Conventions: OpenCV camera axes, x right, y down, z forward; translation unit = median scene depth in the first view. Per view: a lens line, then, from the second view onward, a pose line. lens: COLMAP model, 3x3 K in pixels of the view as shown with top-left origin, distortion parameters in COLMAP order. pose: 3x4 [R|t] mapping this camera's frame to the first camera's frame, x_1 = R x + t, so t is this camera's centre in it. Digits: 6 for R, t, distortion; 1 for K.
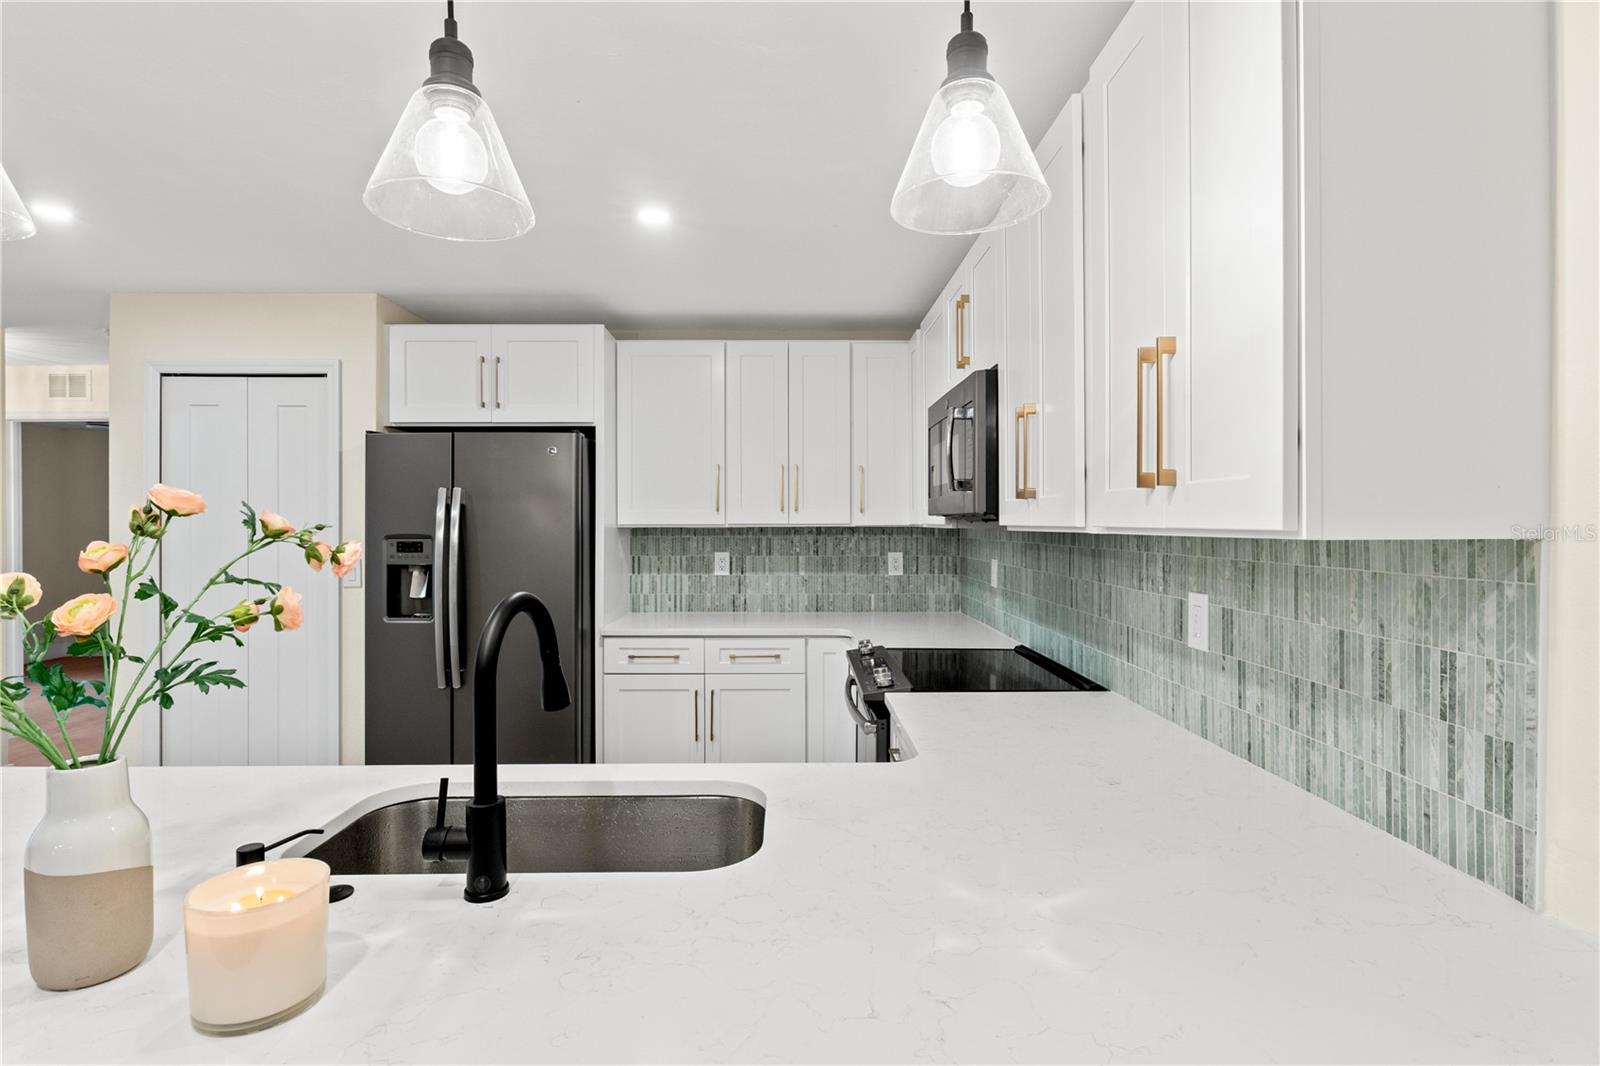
lens RADIAL K [[794.4, 0, 812.0], [0, 794.4, 523.6], [0, 0, 1]] dist [-0.002722, -0.001312]
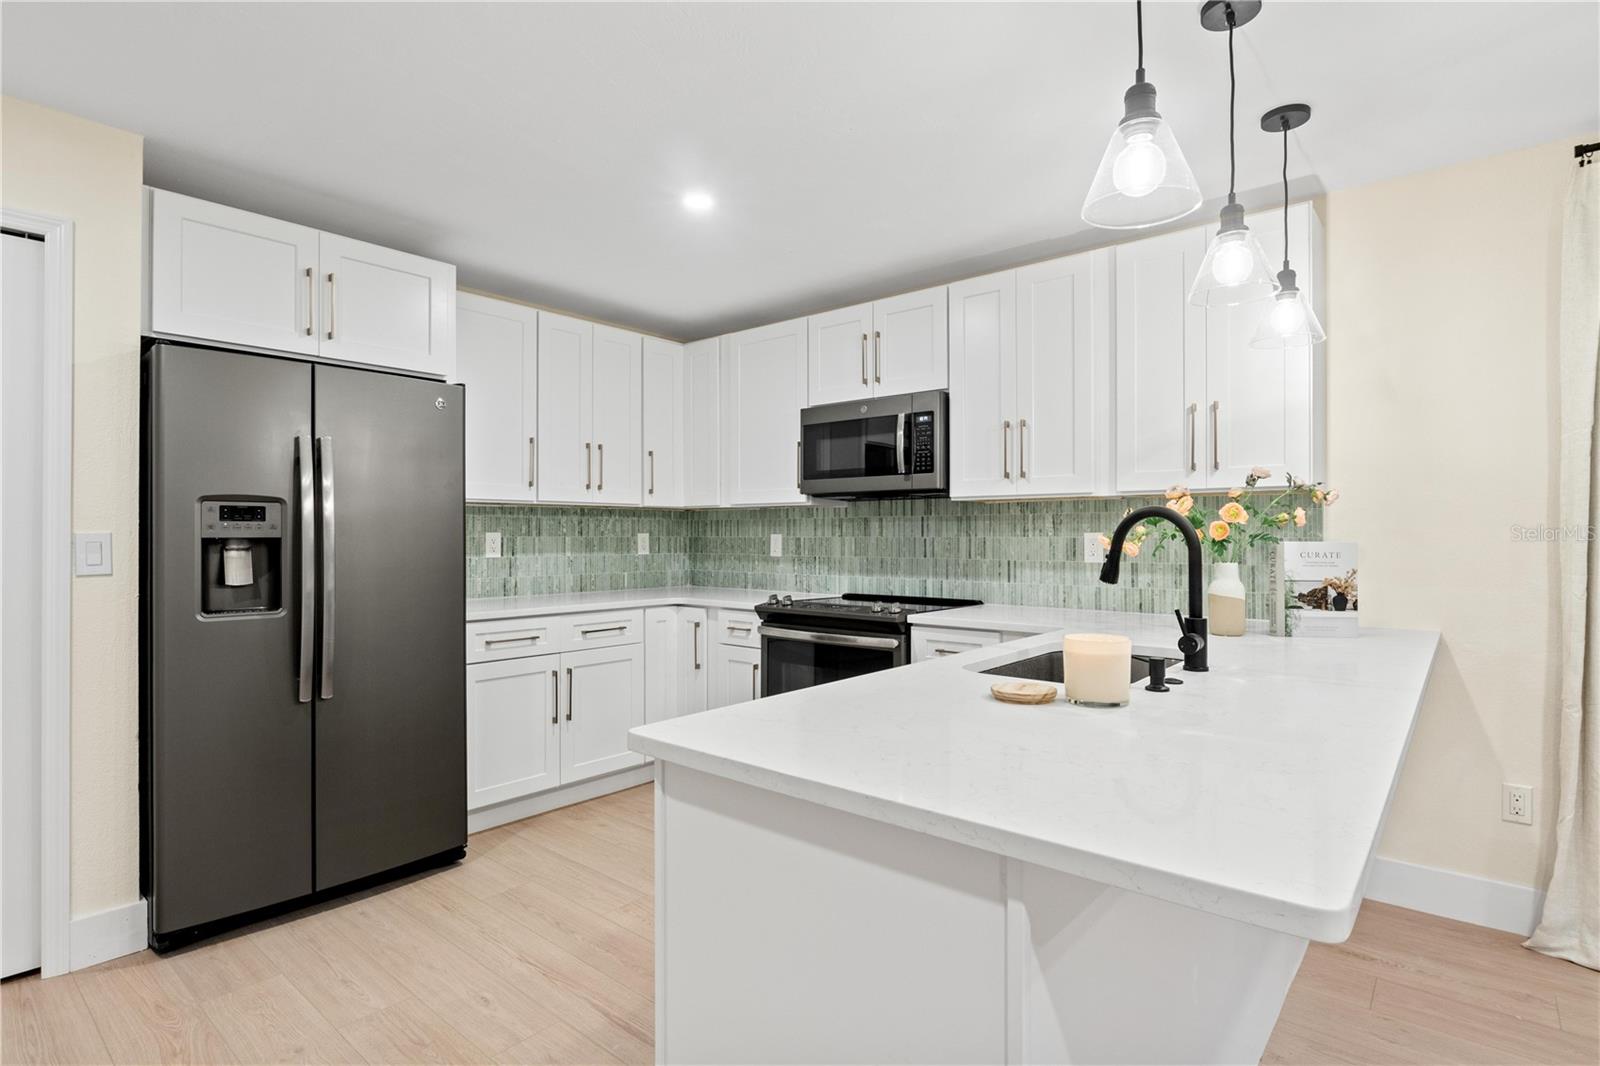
lens RADIAL K [[796.6, 0, 806.1], [0, 796.6, 532.2], [0, 0, 1]] dist [-0.008647, -0.000692]
pose [[0.664975, 0.003217, 0.746859, -0.654501], [0.000372, 0.999989, -0.004639, 0.046582], [-0.746866, 0.003363, 0.664966, 0.129842]]
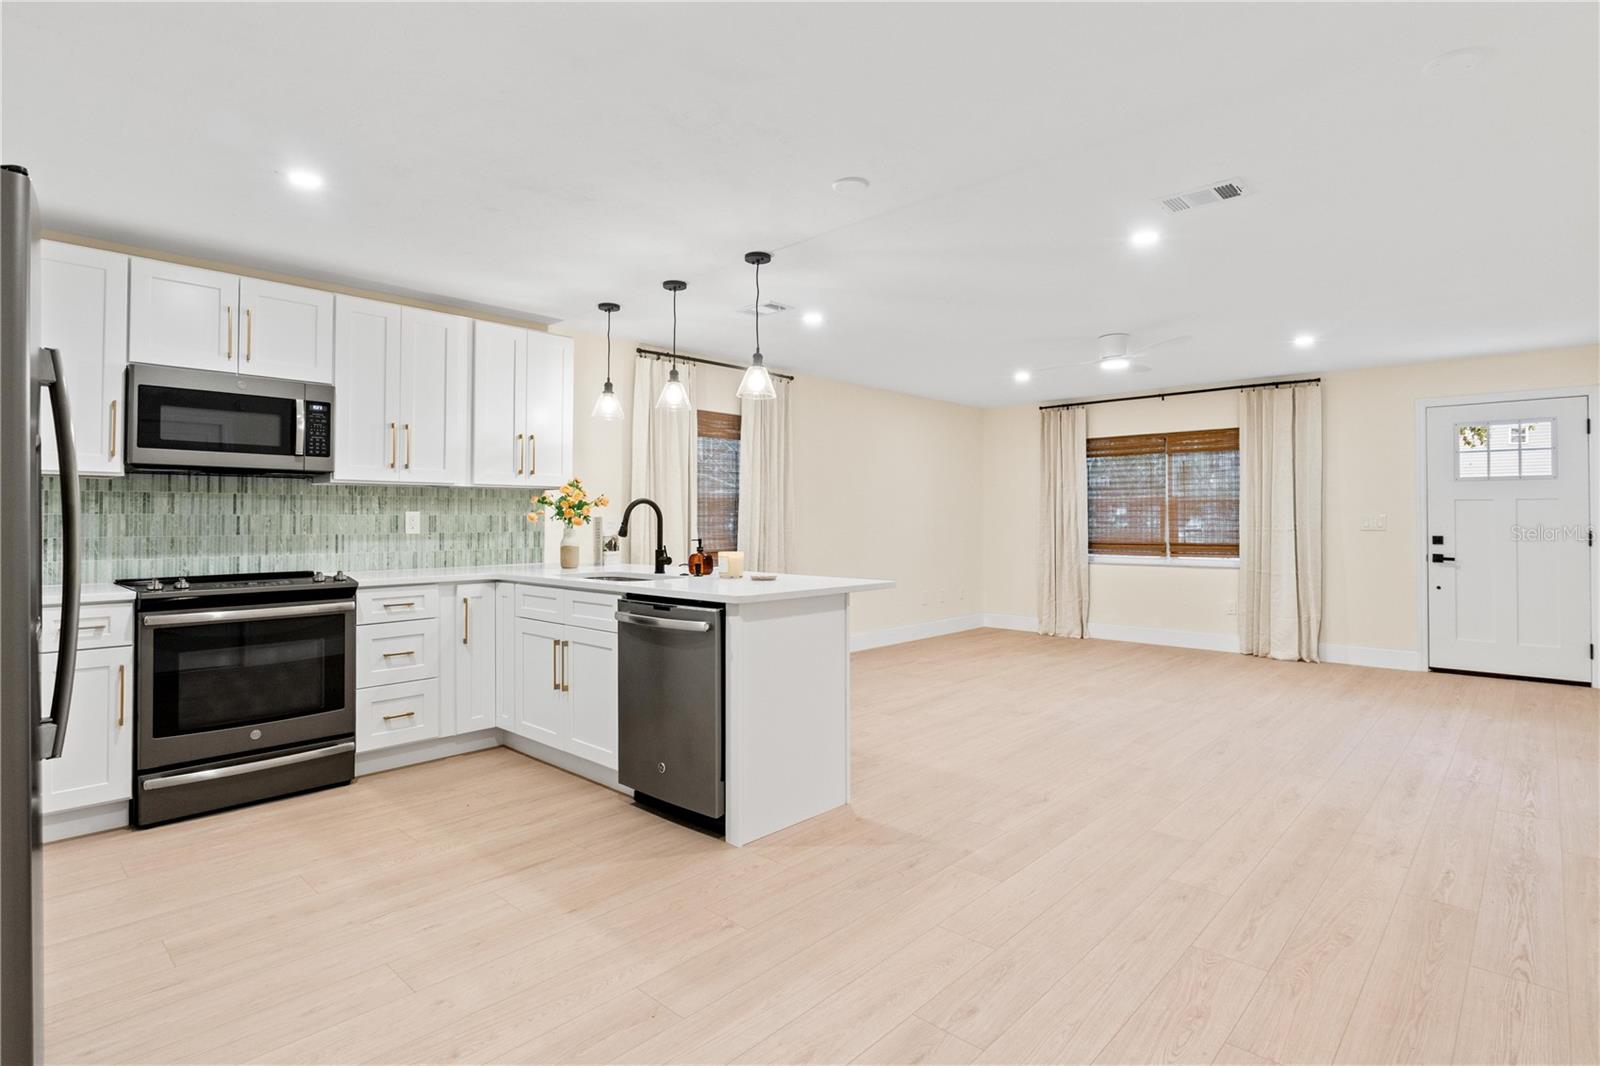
lens RADIAL K [[807.1, 0, 804.5], [0, 807.1, 503.4], [0, 0, 1]] dist [-0.002813, -0.000666]
pose [[-0.713428, 0.015952, 0.700546, -1.053653], [0.002567, 0.999794, -0.020152, 0.057136], [-0.700723, -0.012579, -0.713322, 0.946420]]
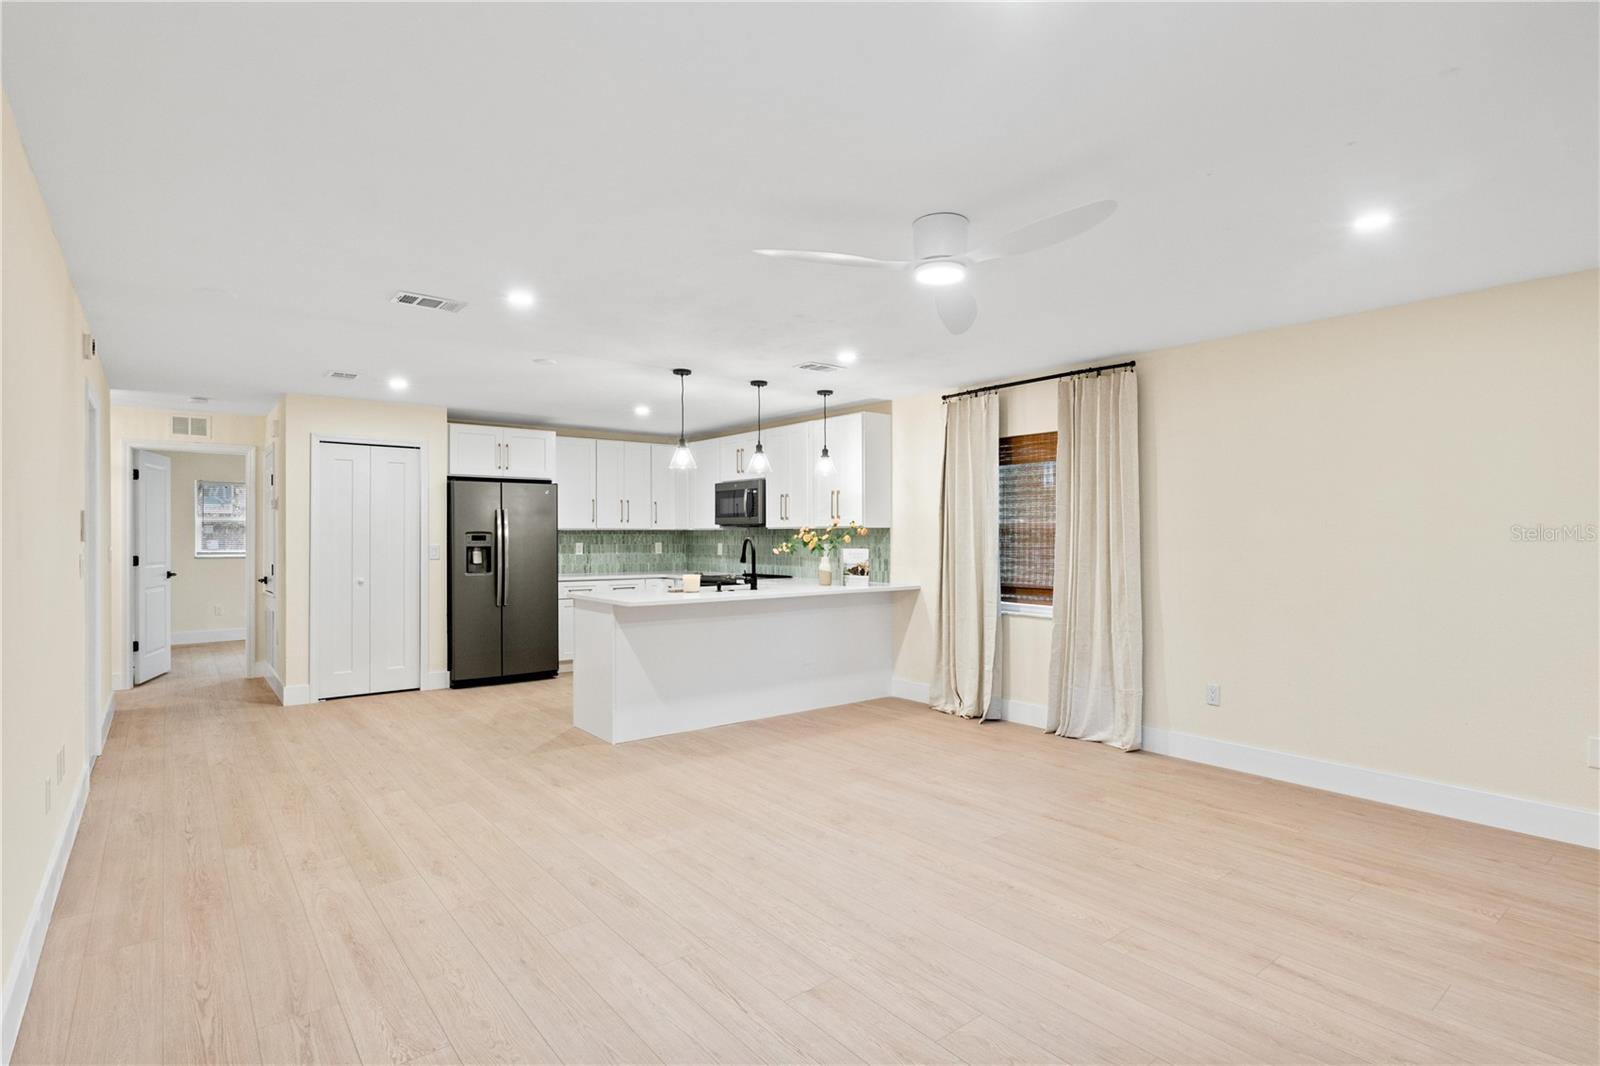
lens RADIAL K [[796.6, 0, 806.1], [0, 796.6, 532.2], [0, 0, 1]] dist [-0.008647, -0.000692]
pose [[0.795841, 0.003266, 0.605497, -0.998213], [0.001055, 0.999976, -0.006781, 0.027506], [-0.605505, 0.006035, 0.795819, -1.052608]]
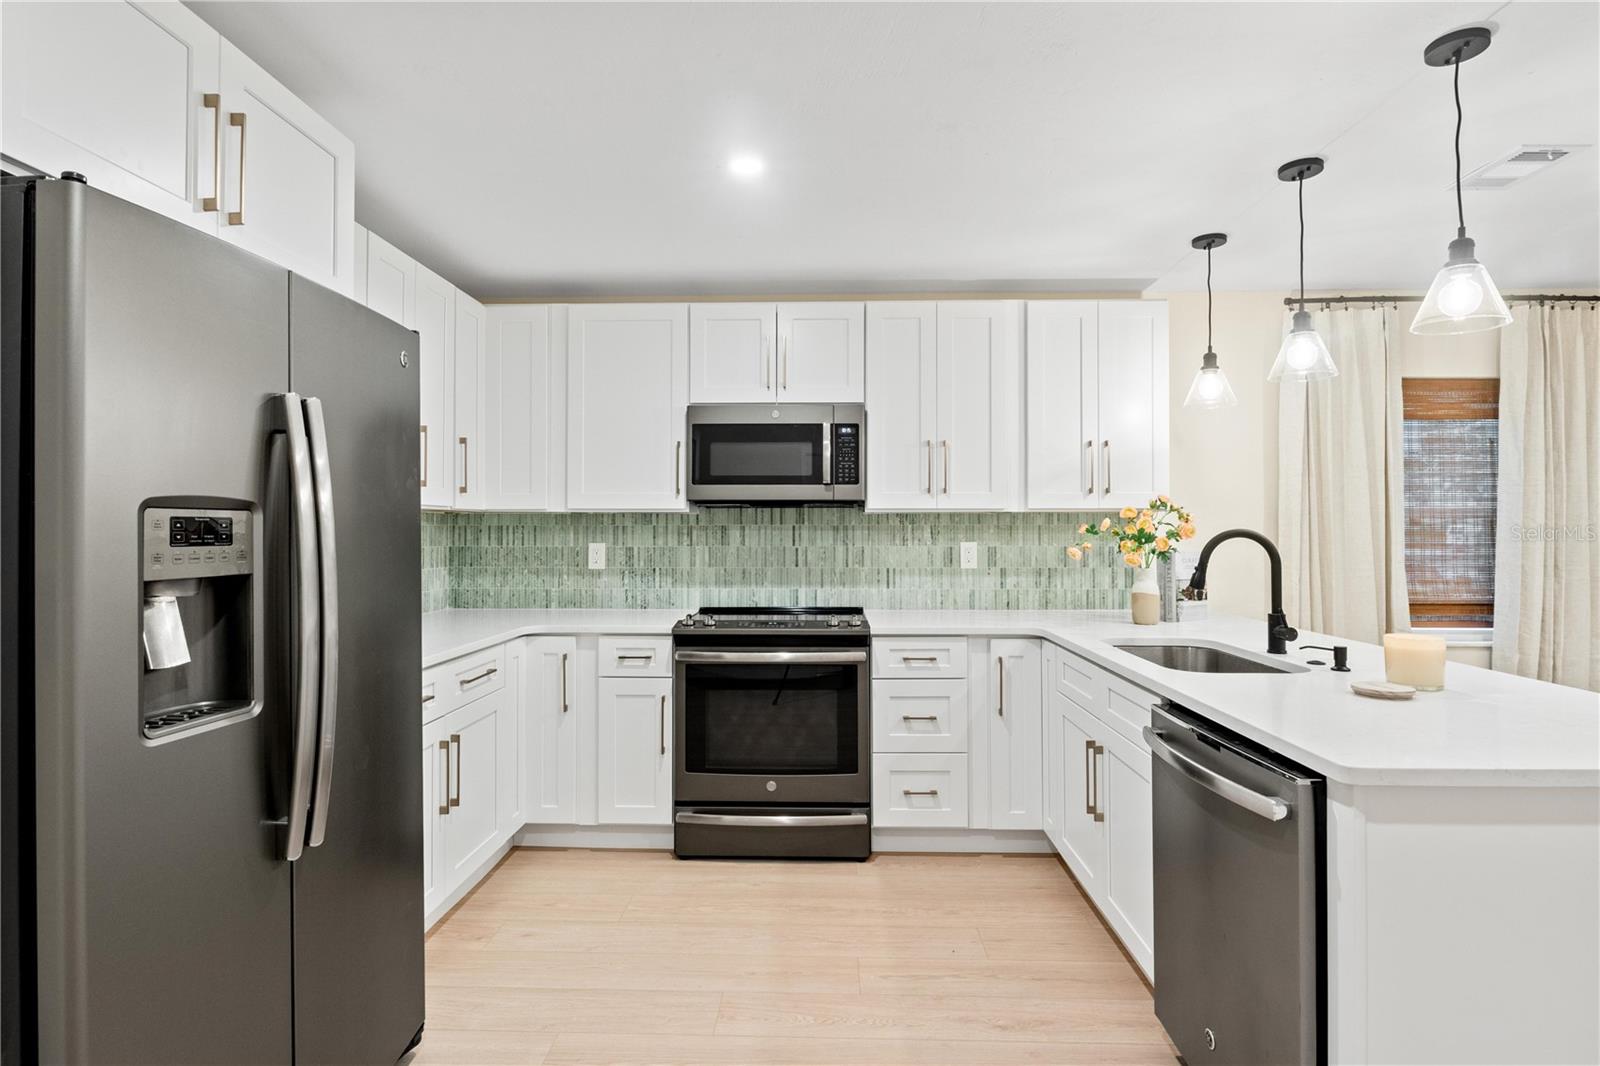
lens RADIAL K [[800.6, 0, 804.2], [0, 800.6, 517.3], [0, 0, 1]] dist [-0.009364, -0.000755]
pose [[0.058434, 0.015902, 0.998165, -0.812151], [0.001165, 0.999871, -0.015997, 0.027234], [-0.998291, 0.002098, 0.058408, 0.638918]]
